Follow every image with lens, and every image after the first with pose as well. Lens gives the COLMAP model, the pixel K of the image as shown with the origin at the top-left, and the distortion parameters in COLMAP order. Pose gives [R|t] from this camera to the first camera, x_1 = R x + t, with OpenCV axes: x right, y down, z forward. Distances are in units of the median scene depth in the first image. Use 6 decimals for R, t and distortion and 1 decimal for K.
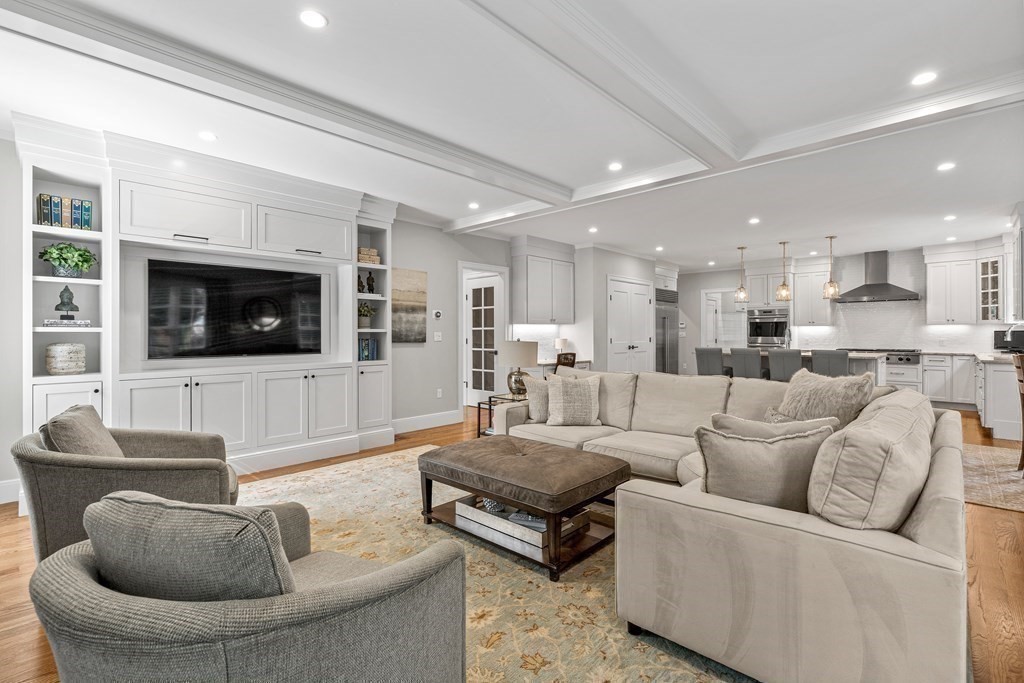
lens RADIAL K [[467.0, 0, 510.6], [0, 467.0, 331.3], [0, 0, 1]] dist [-0.000262, 0.000318]
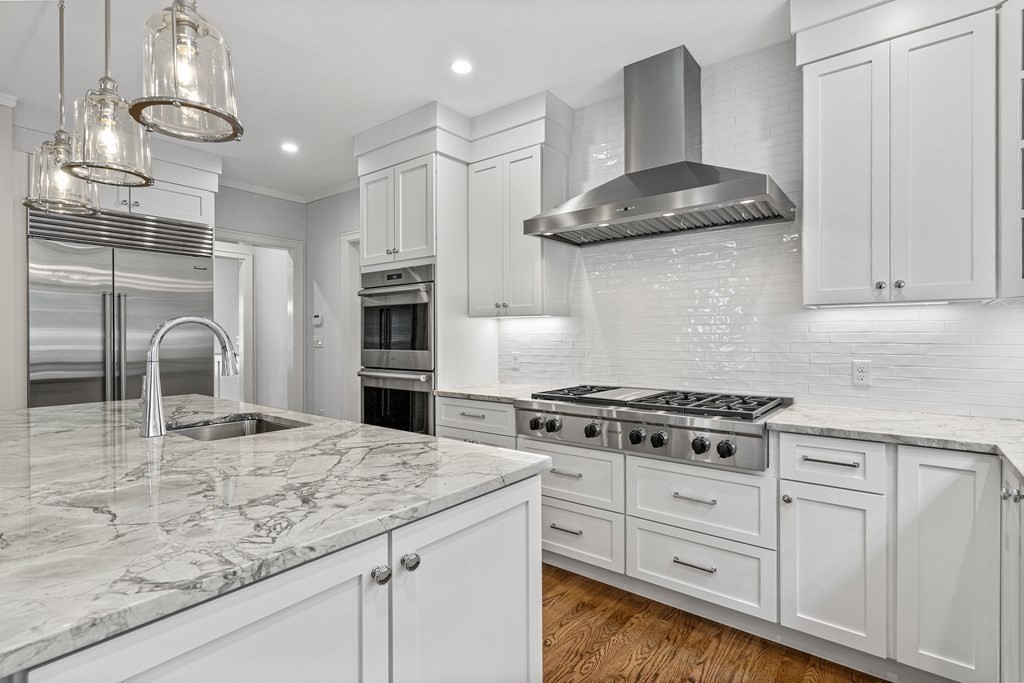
lens RADIAL K [[499.3, 0, 513.2], [0, 499.3, 337.1], [0, 0, 1]] dist [0.004839, 0.001656]
pose [[0.994968, -0.004274, 0.100100, 0.704647], [0.003508, 0.999963, 0.007831, 0.000114], [-0.100130, -0.007440, 0.994947, 0.742854]]
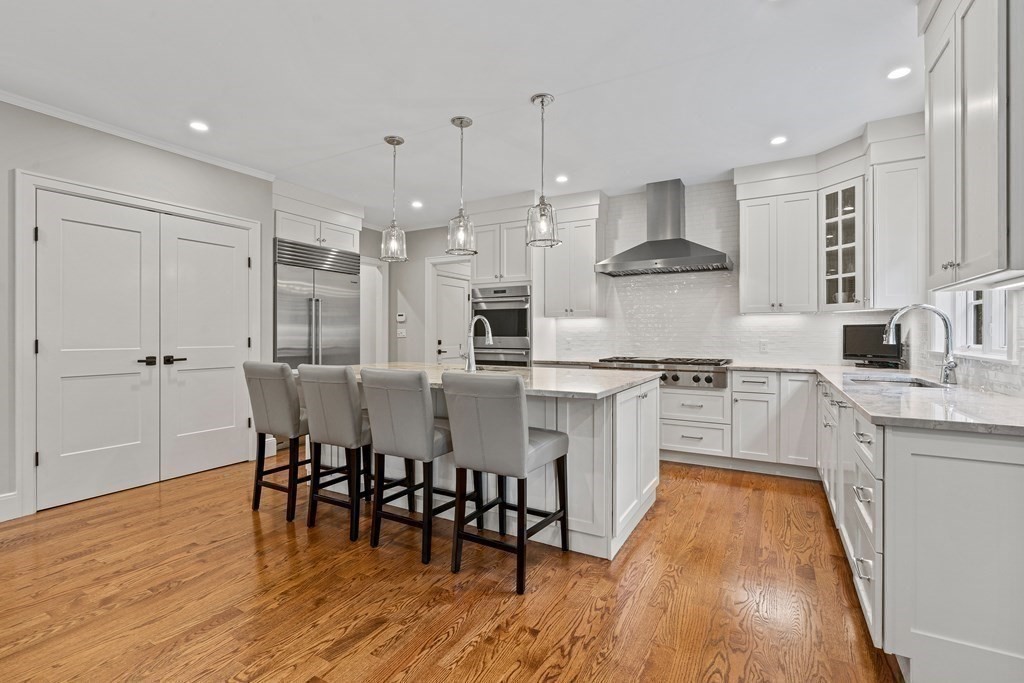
lens RADIAL K [[467.0, 0, 516.2], [0, 467.0, 333.4], [0, 0, 1]] dist [-0.000262, 0.000318]
pose [[0.968071, 0.001449, 0.250673, 0.507148], [-0.002021, 0.999996, 0.002021, 0.007965], [-0.250669, -0.002463, 0.968070, 0.544043]]
